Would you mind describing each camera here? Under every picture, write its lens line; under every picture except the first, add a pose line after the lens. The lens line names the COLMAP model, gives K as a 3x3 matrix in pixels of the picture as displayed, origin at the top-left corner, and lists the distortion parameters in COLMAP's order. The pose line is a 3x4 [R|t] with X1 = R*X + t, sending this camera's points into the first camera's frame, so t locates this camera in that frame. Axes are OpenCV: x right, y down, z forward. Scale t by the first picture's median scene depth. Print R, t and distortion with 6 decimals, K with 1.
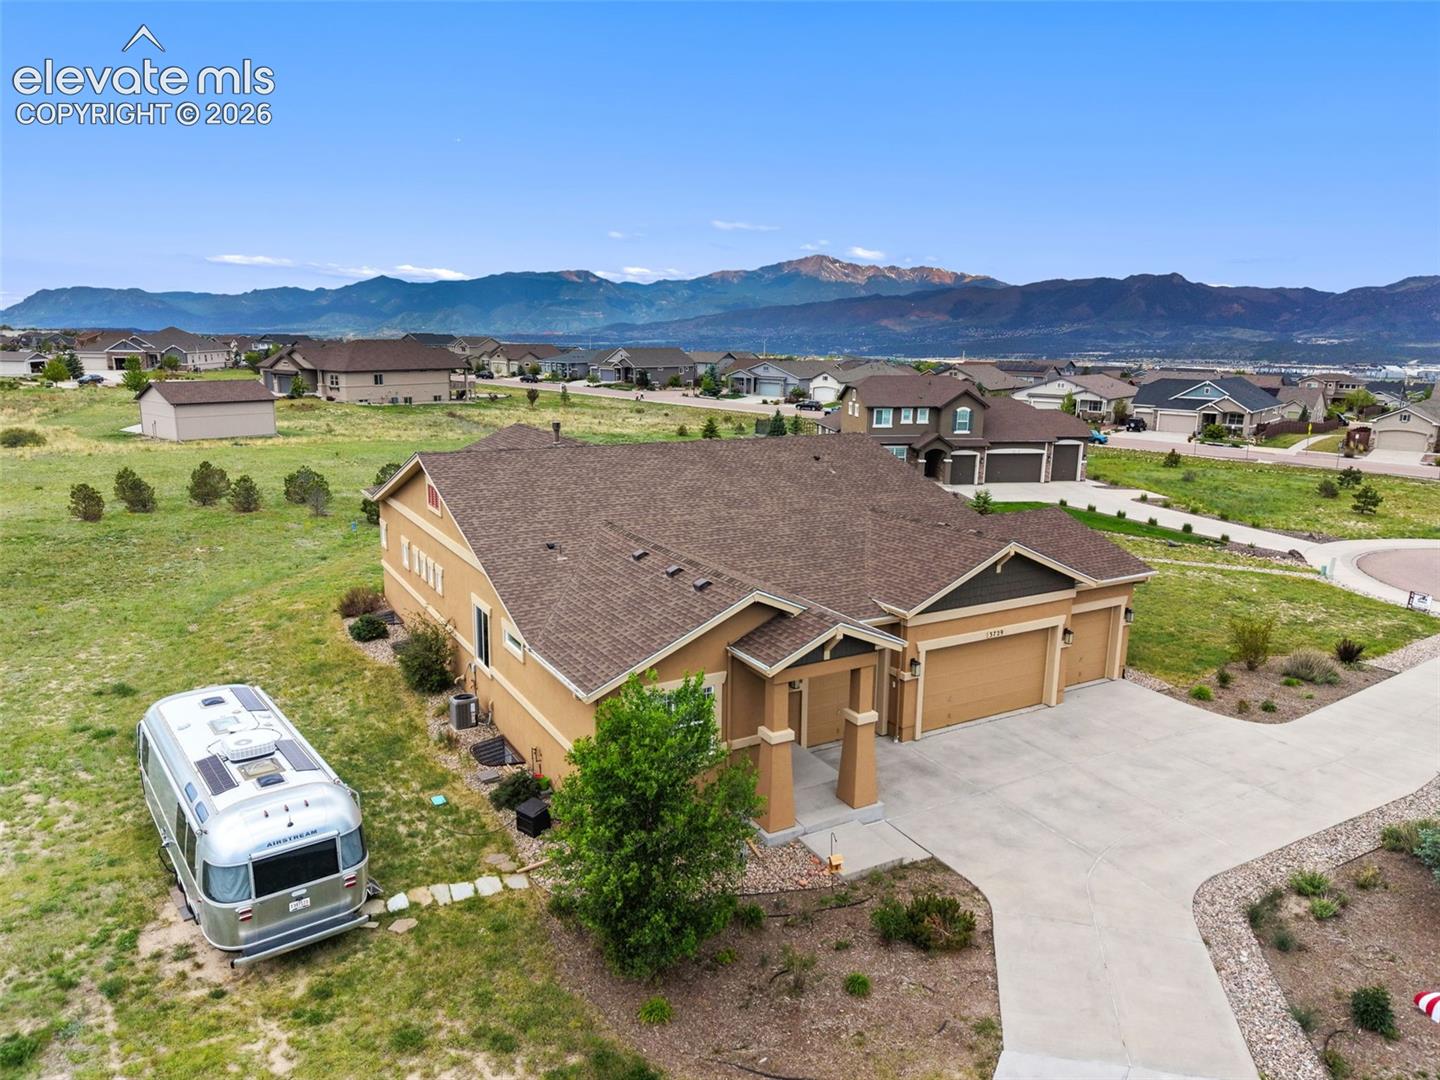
lens RADIAL K [[986.7, 0, 725.7], [0, 986.7, 544.1], [0, 0, 1]] dist [0.046003, -0.047842]
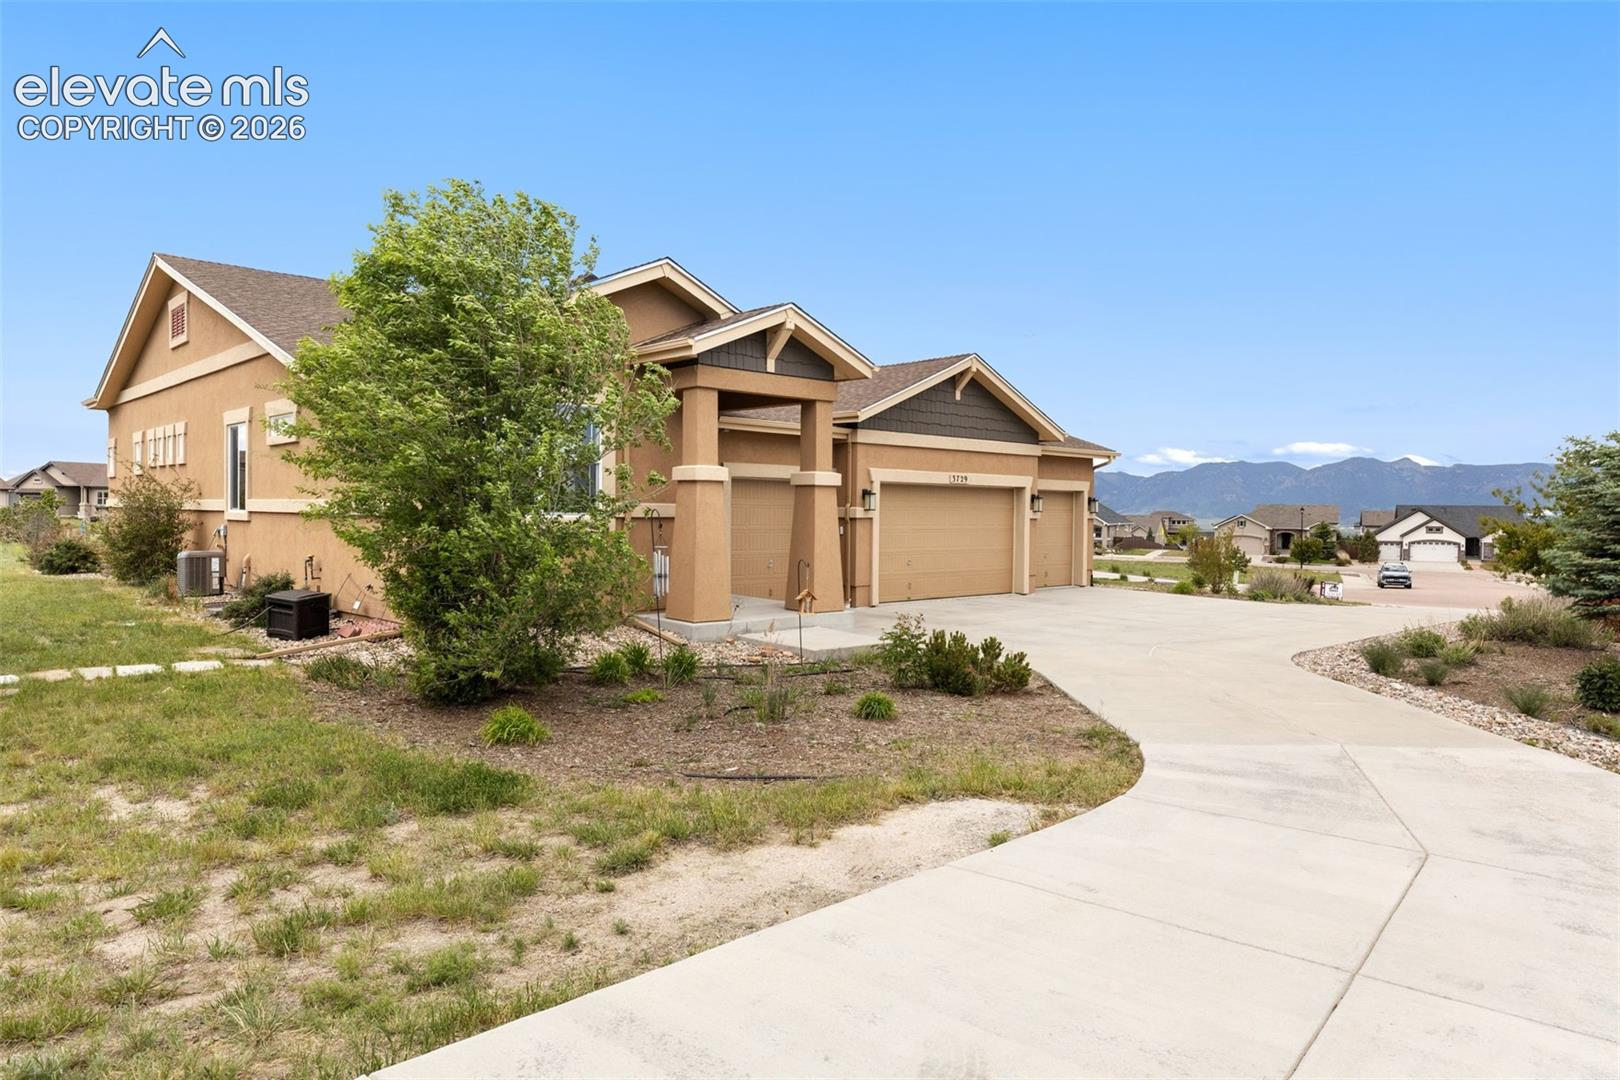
lens RADIAL K [[1019.3, 0, 813.5], [0, 1019.3, 538.4], [0, 0, 1]] dist [0.011879, 0.000236]
pose [[0.974934, -0.014339, 0.222032, -0.007465], [0.056824, 0.980874, -0.186167, 0.099841], [-0.215116, 0.194117, 0.957102, 0.091525]]
